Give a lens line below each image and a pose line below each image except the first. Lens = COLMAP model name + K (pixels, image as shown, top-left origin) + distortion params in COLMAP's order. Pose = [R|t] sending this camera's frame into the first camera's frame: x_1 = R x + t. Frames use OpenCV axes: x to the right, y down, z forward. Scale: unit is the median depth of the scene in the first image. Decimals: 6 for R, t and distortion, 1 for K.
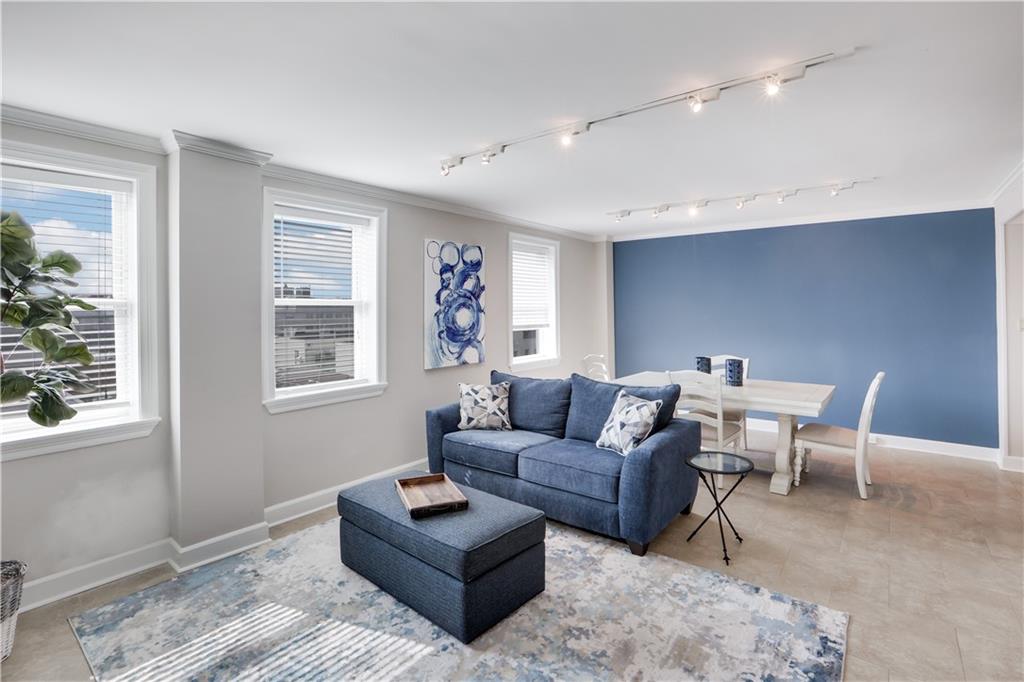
lens RADIAL K [[485.9, 0, 538.6], [0, 485.9, 293.6], [0, 0, 1]] dist [-0.037192, 0.008205]
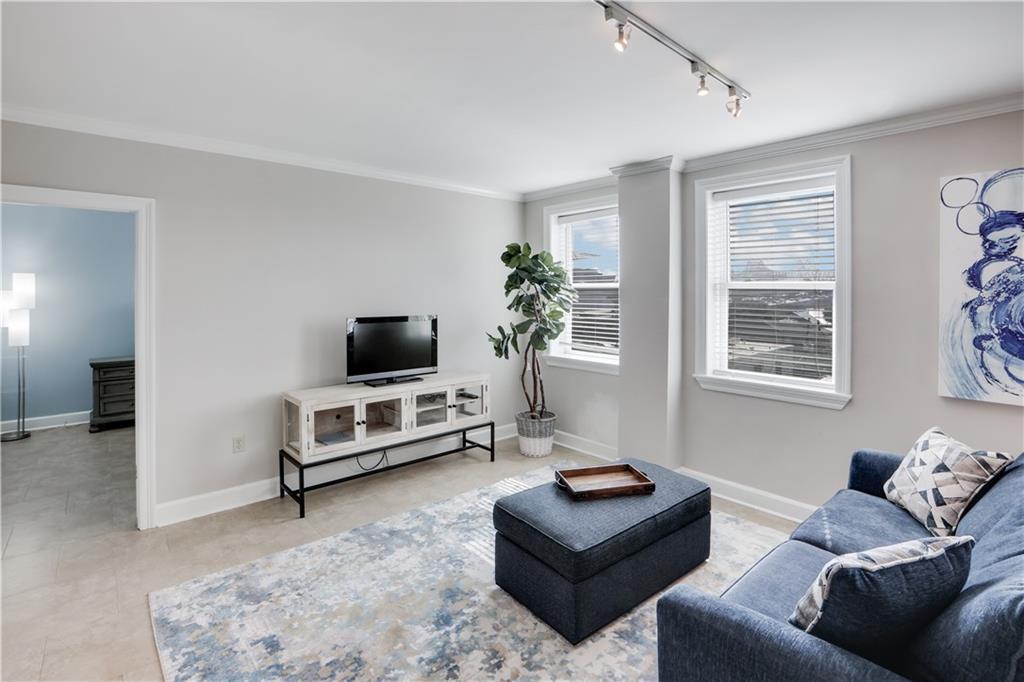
lens RADIAL K [[485.9, 0, 510.8], [0, 485.9, 288.2], [0, 0, 1]] dist [-0.037192, 0.008205]
pose [[-0.210705, 0.008792, -0.977510, 0.434151], [0.026249, 0.999650, 0.003333, 0.006579], [0.977197, -0.024956, -0.210862, 0.576507]]
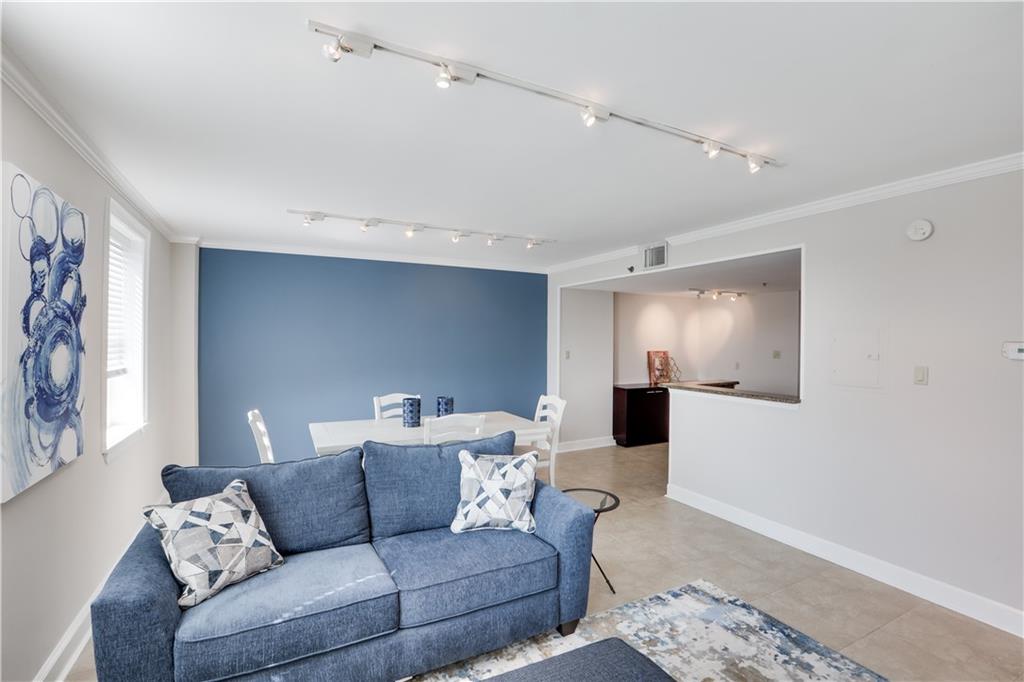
lens RADIAL K [[458.5, 0, 518.5], [0, 458.5, 336.1], [0, 0, 1]] dist [-0.032430, 0.003536]
pose [[0.433612, 0.016912, 0.900941, -0.353900], [-0.036828, 0.999321, -0.001033, 0.008778], [-0.900347, -0.032732, 0.433941, 0.459995]]
